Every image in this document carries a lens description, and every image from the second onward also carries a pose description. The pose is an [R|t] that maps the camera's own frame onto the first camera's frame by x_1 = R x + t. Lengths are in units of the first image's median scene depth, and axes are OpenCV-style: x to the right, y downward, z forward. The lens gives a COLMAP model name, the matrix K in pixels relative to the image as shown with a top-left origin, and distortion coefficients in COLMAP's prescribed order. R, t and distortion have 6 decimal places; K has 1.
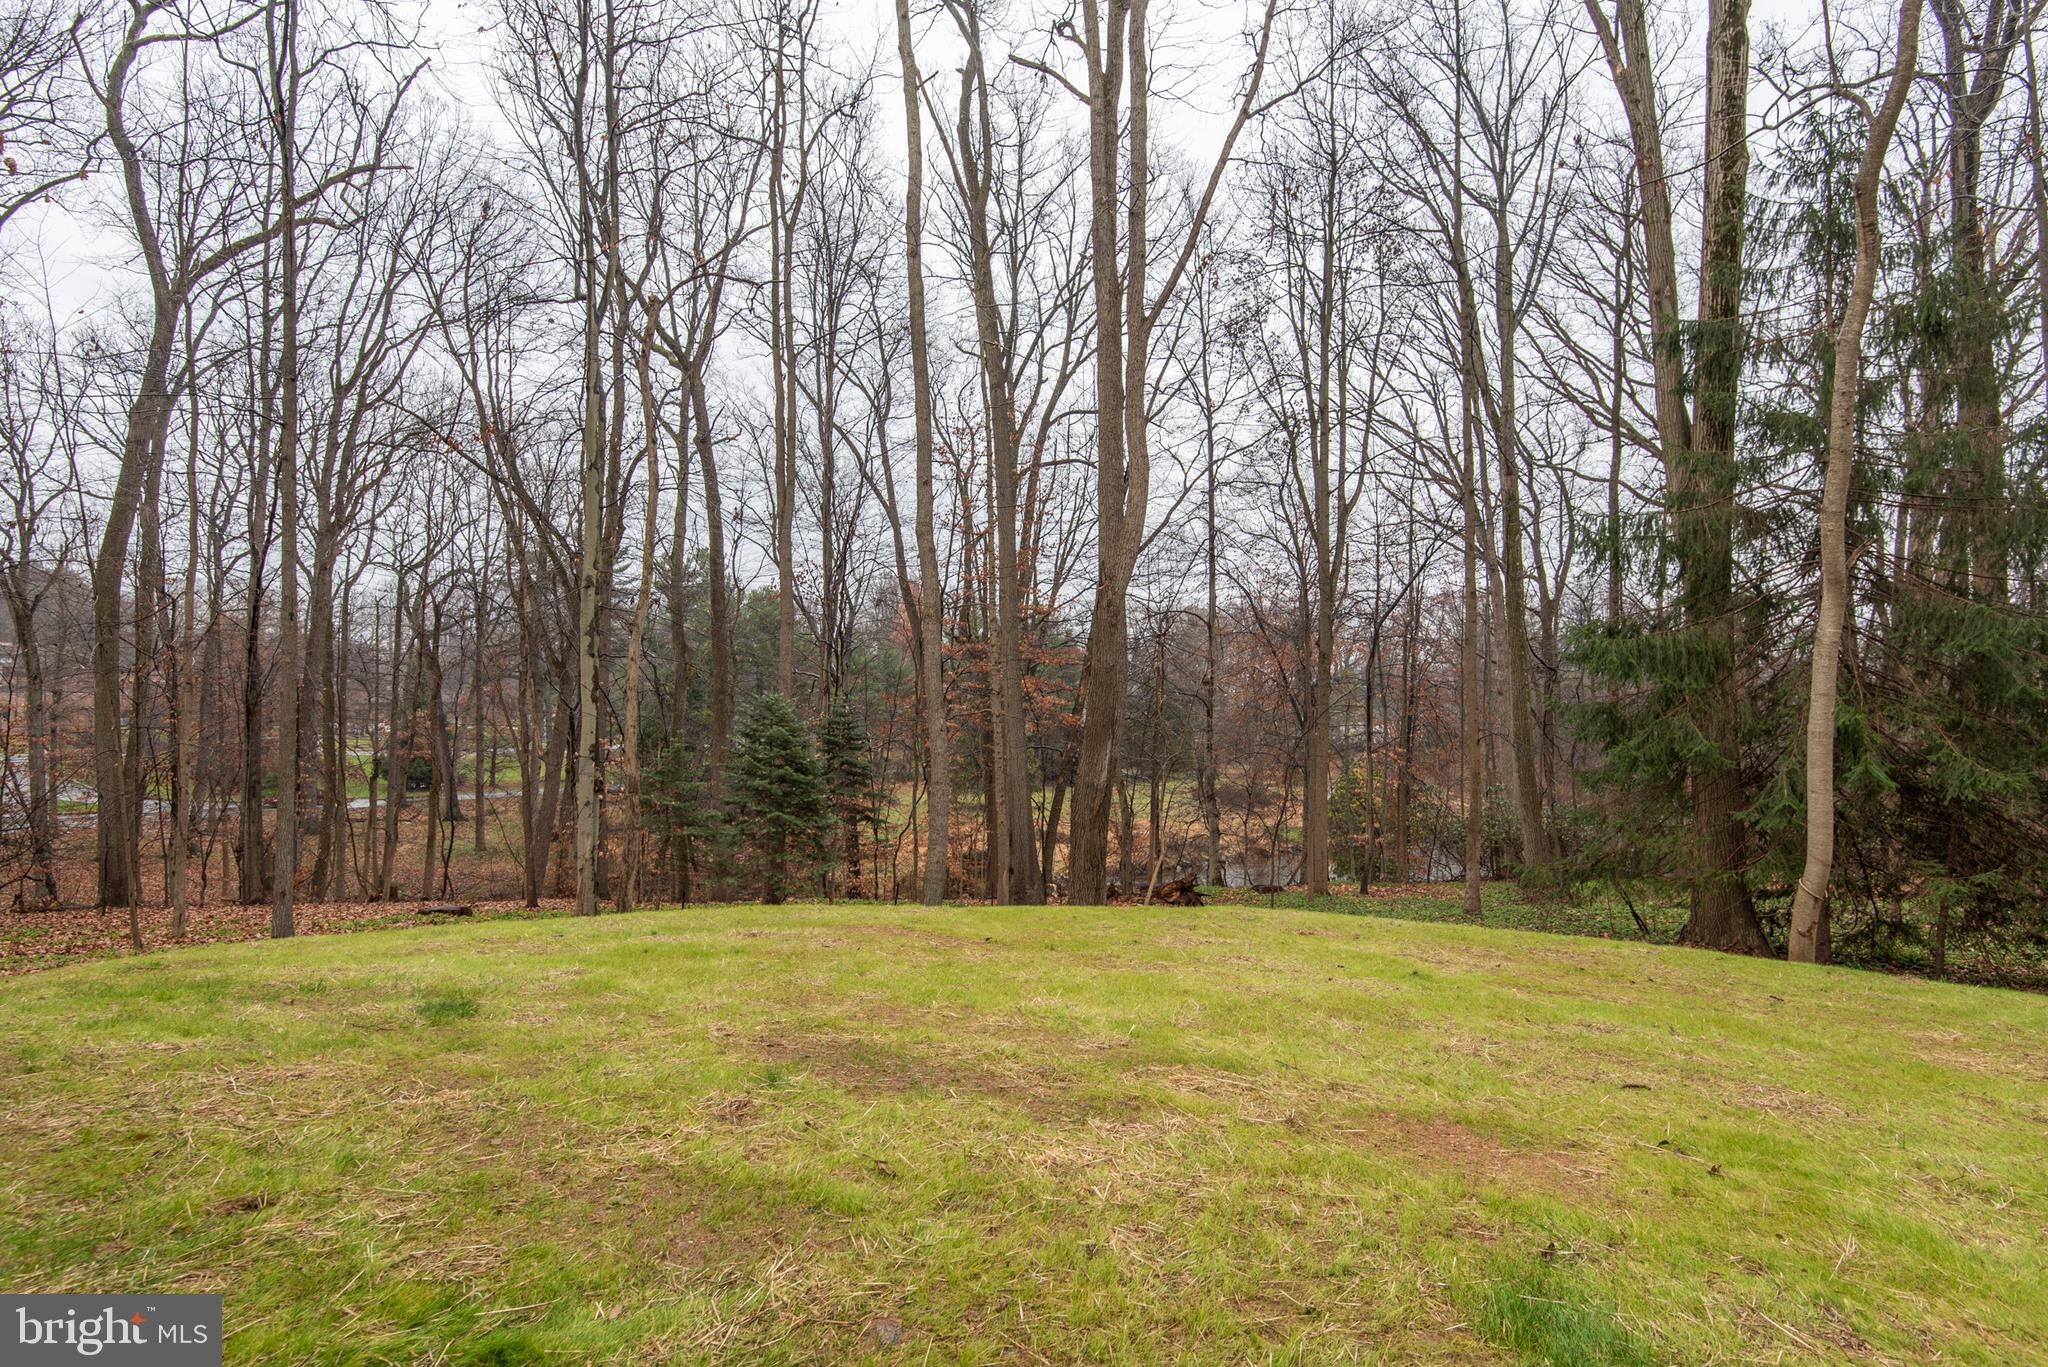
lens RADIAL K [[964.0, 0, 980.6], [0, 964.0, 686.1], [0, 0, 1]] dist [0.055476, -0.039746]
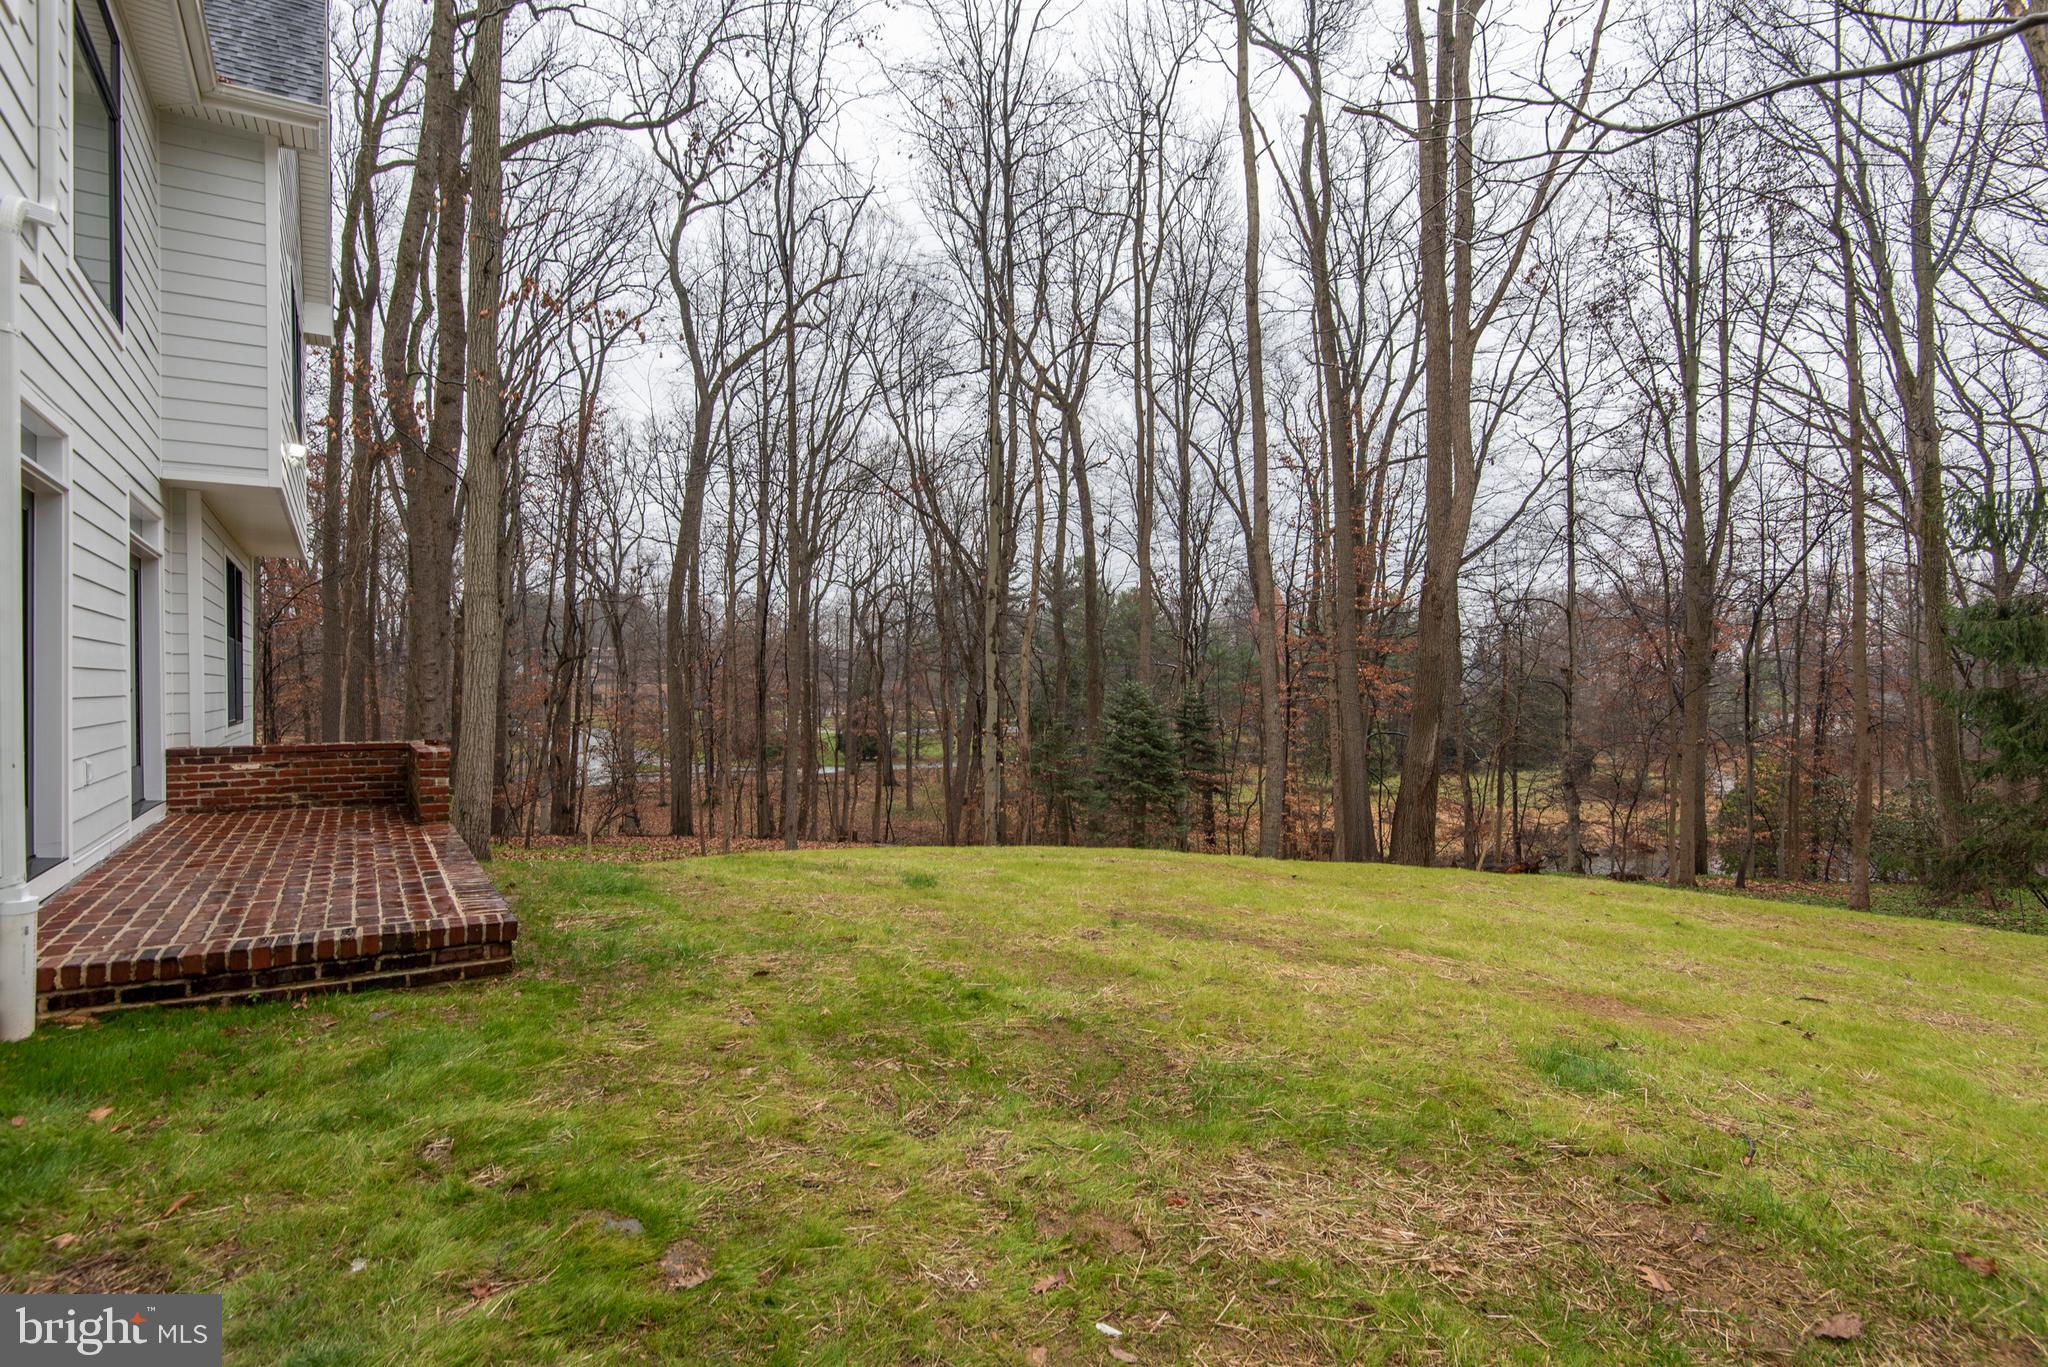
lens RADIAL K [[916.3, 0, 1049.9], [0, 916.3, 686.3], [0, 0, 1]] dist [0.013992, -0.000620]
pose [[0.950934, -0.002487, -0.309383, 0.023675], [0.005931, 0.999930, 0.010192, 0.000577], [0.309336, -0.011527, 0.950883, -0.070968]]
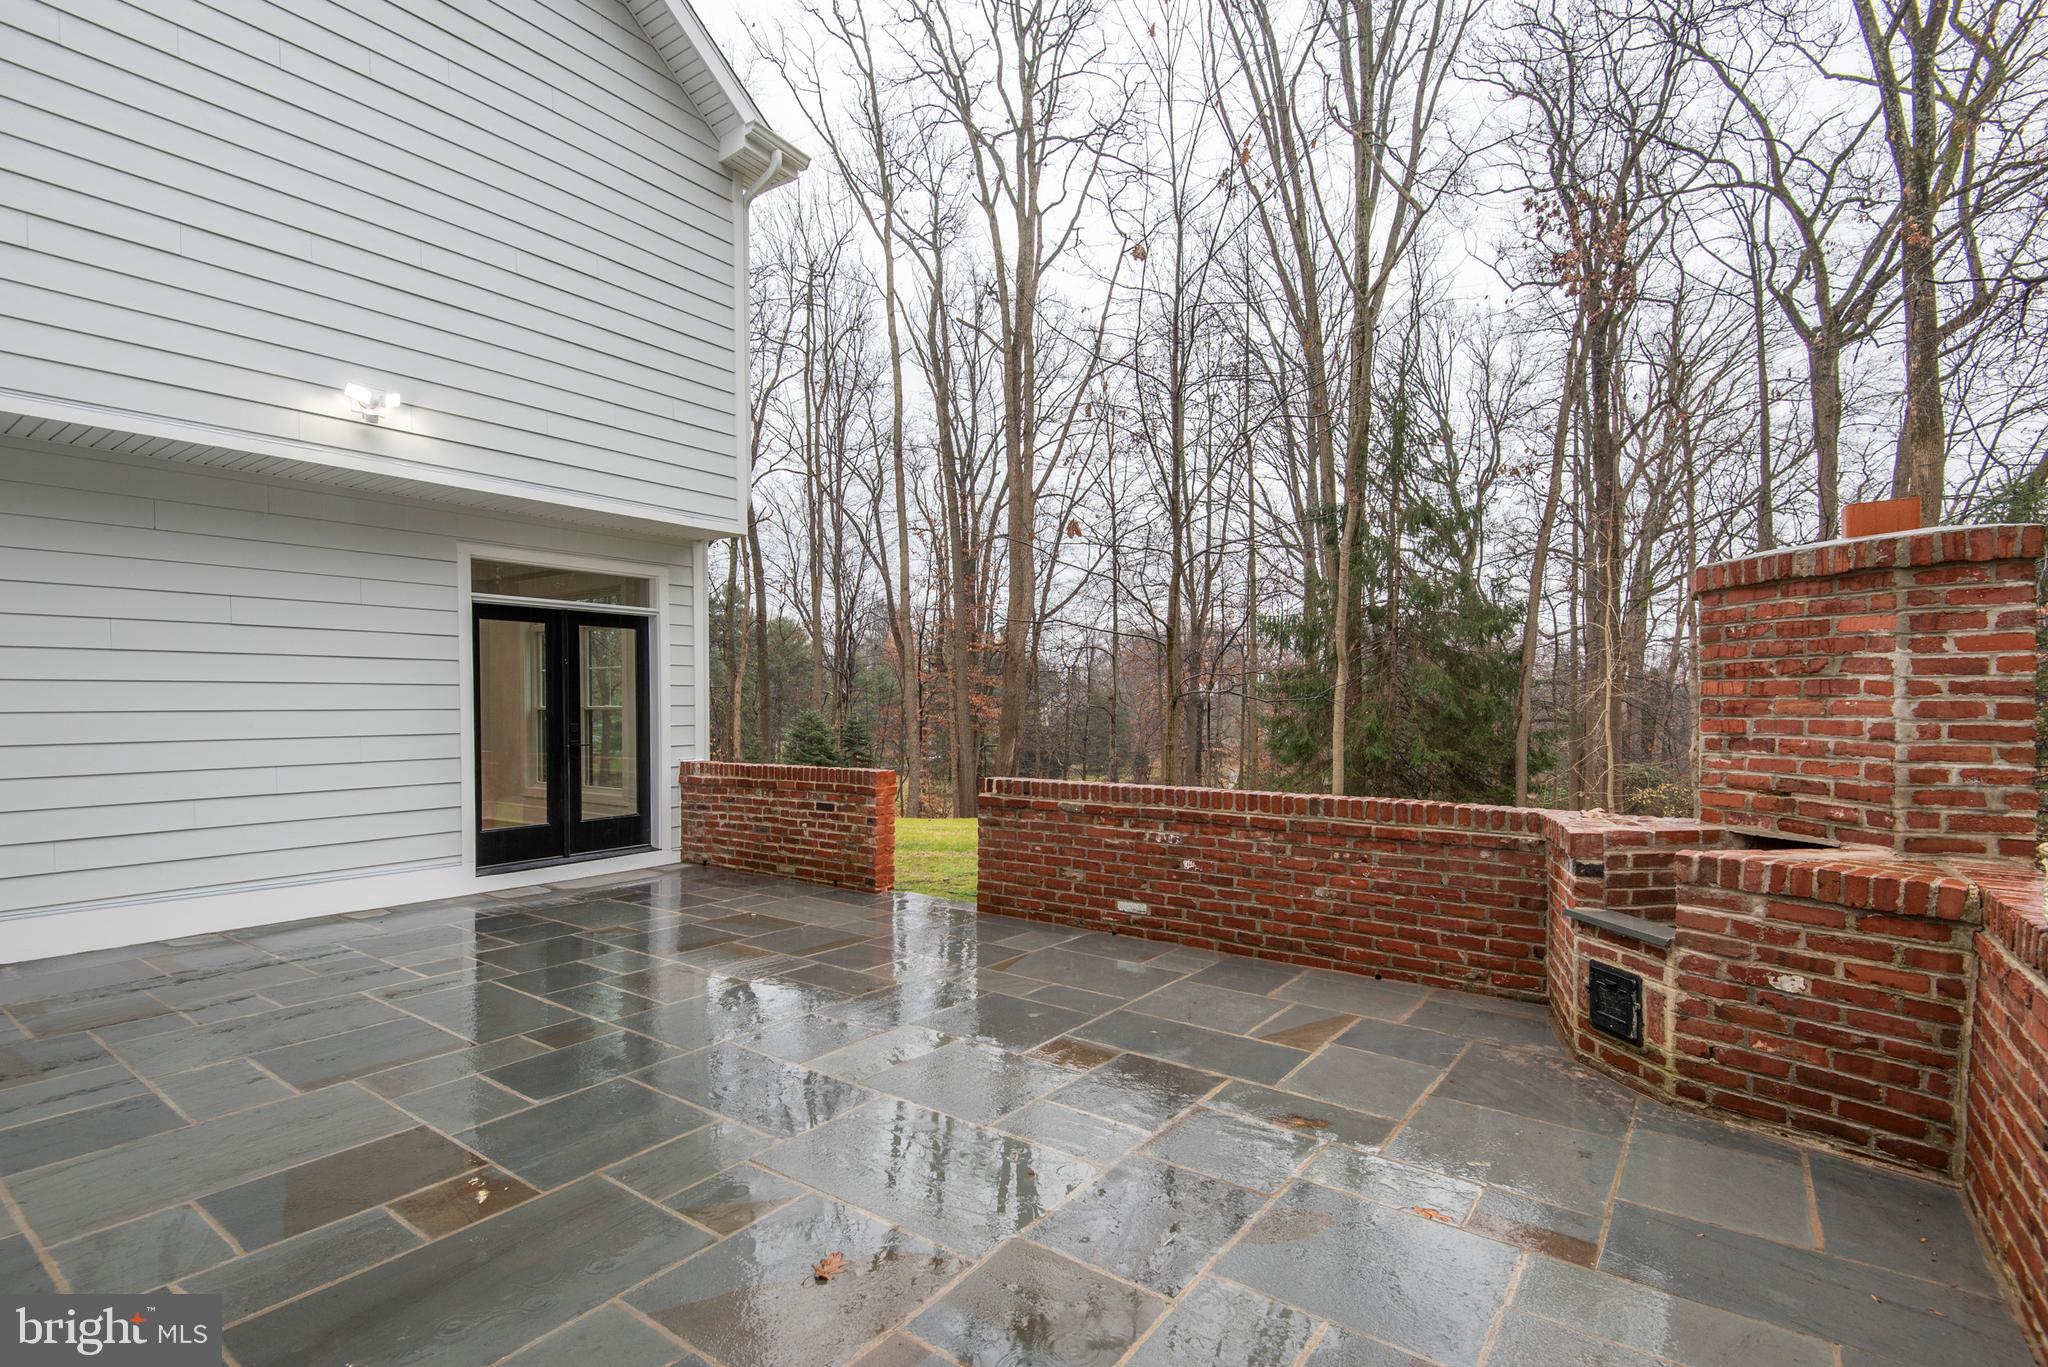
lens RADIAL K [[942.6, 0, 1019.8], [0, 942.6, 707.1], [0, 0, 1]] dist [0.019297, -0.000360]
pose [[0.998581, -0.006222, 0.052884, 0.029507], [0.005364, 0.999852, 0.016359, -0.013166], [-0.052978, -0.016052, 0.998467, -0.373036]]
